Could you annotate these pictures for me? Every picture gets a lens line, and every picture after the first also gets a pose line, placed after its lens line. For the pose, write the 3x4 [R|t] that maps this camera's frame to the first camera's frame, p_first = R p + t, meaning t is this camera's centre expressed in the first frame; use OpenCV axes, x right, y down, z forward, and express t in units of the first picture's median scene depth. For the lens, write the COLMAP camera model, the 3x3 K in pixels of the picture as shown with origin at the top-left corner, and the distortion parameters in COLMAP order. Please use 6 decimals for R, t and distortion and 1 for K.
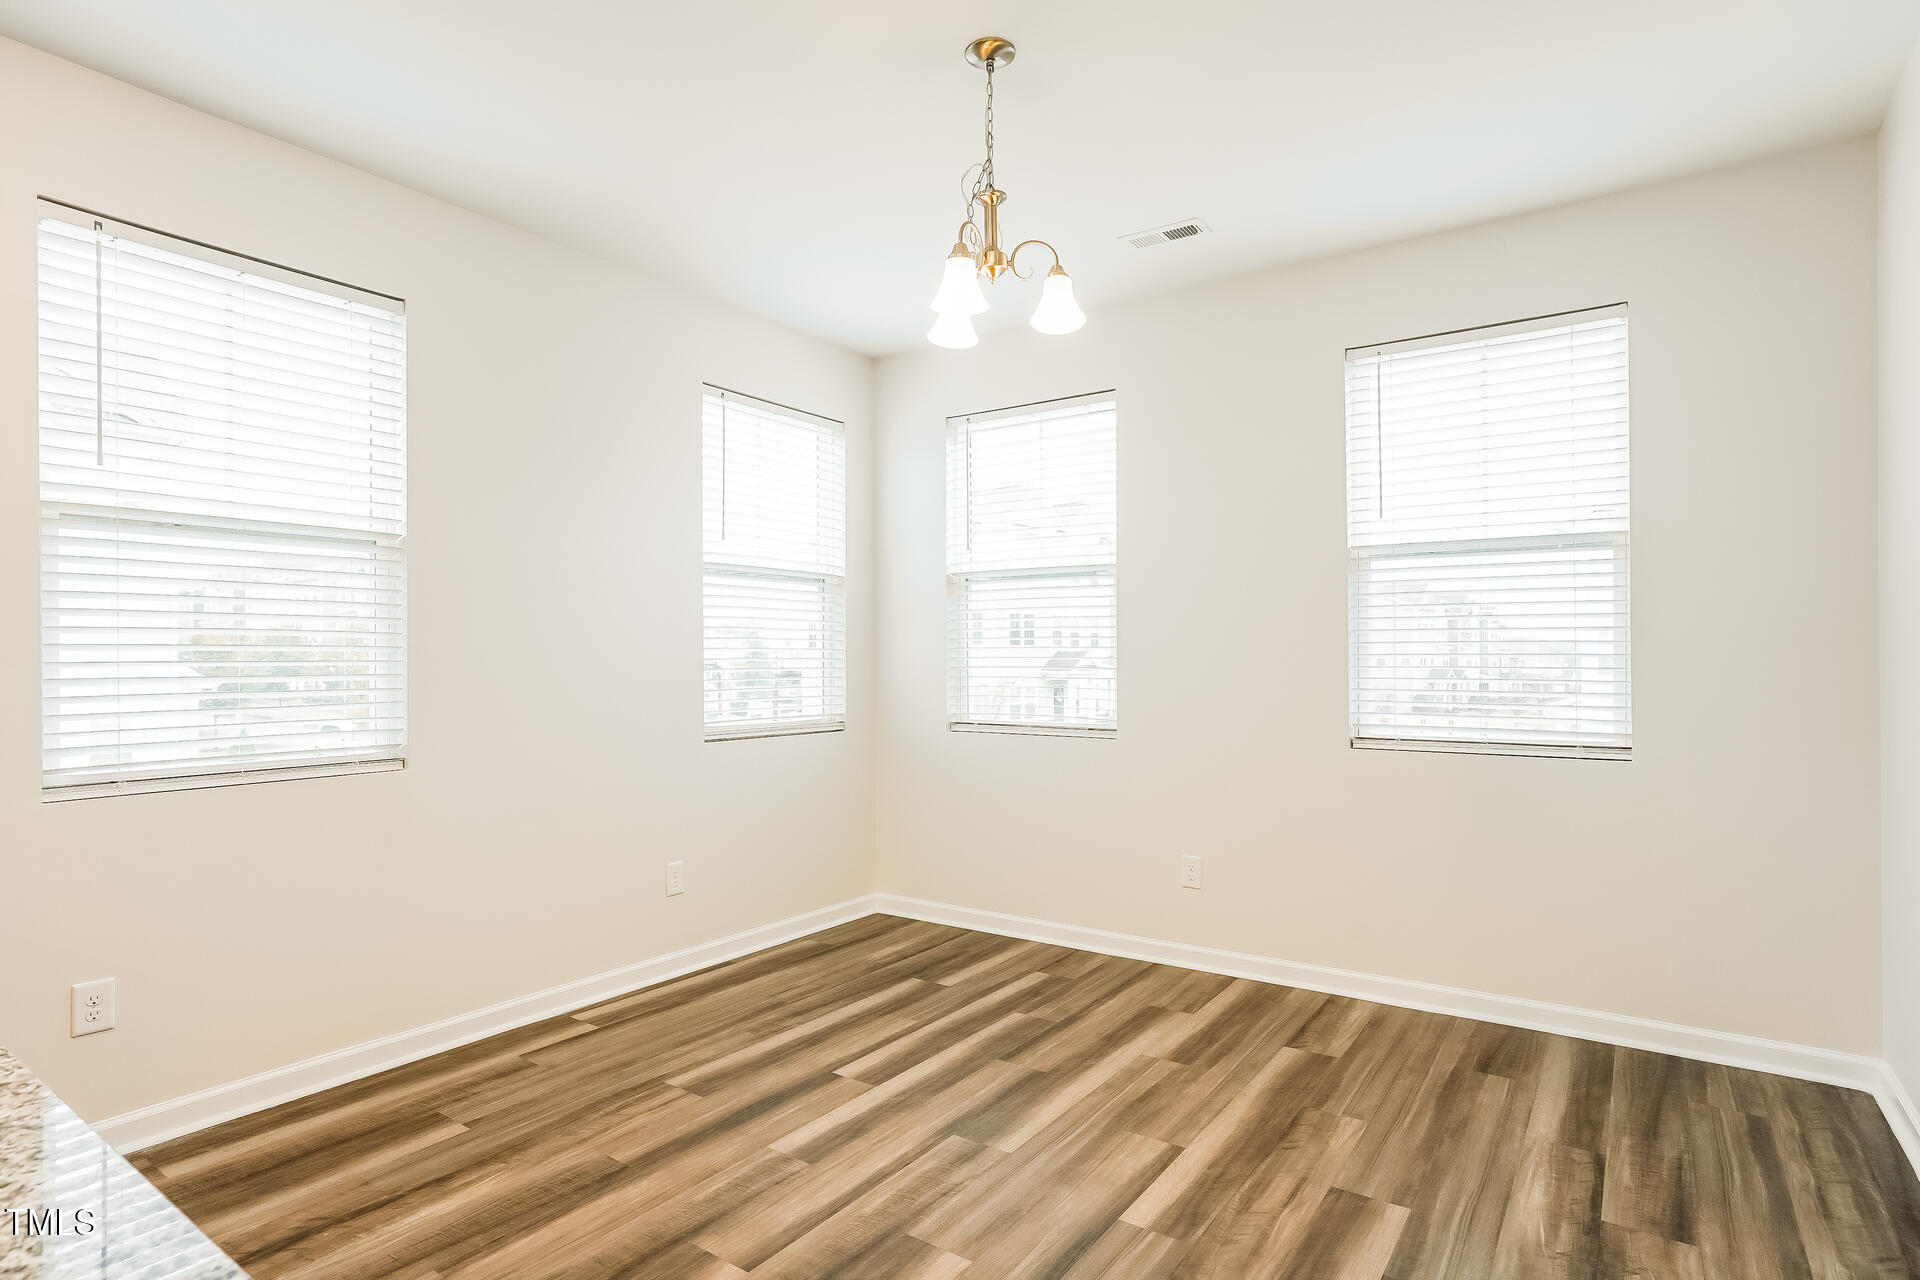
lens RADIAL K [[994.0, 0, 960.0], [0, 994.0, 640.0], [0, 0, 1]] dist [0.001982, 0.001157]
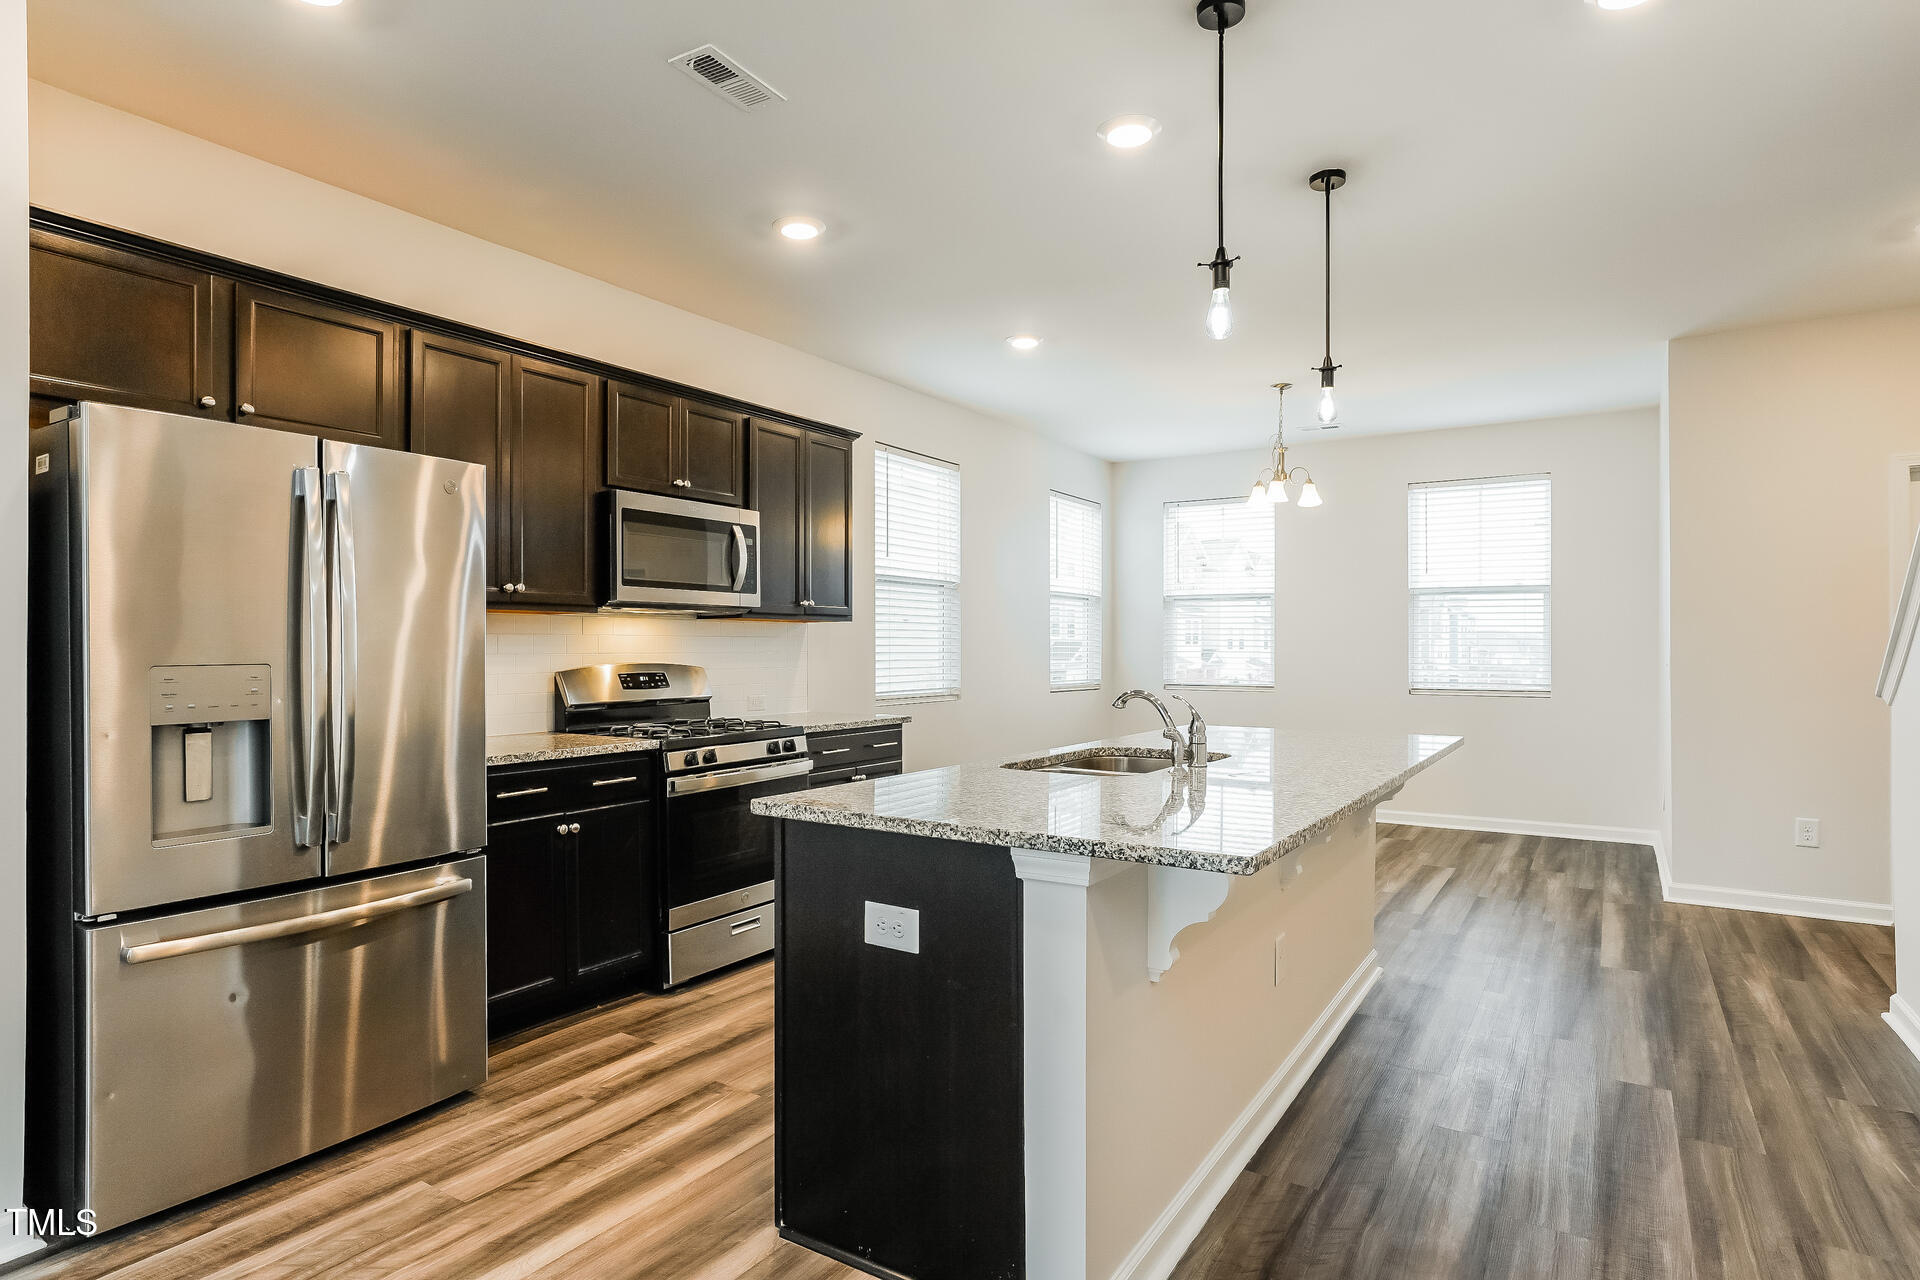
lens RADIAL K [[1071.5, 0, 965.5], [0, 1071.5, 633.1], [0, 0, 1]] dist [-0.002000, -0.000533]
pose [[0.998228, 0.005455, 0.059252, -0.562593], [-0.005455, 0.999985, -0.000170, -0.002727], [-0.059252, -0.000153, 0.998243, -0.965444]]
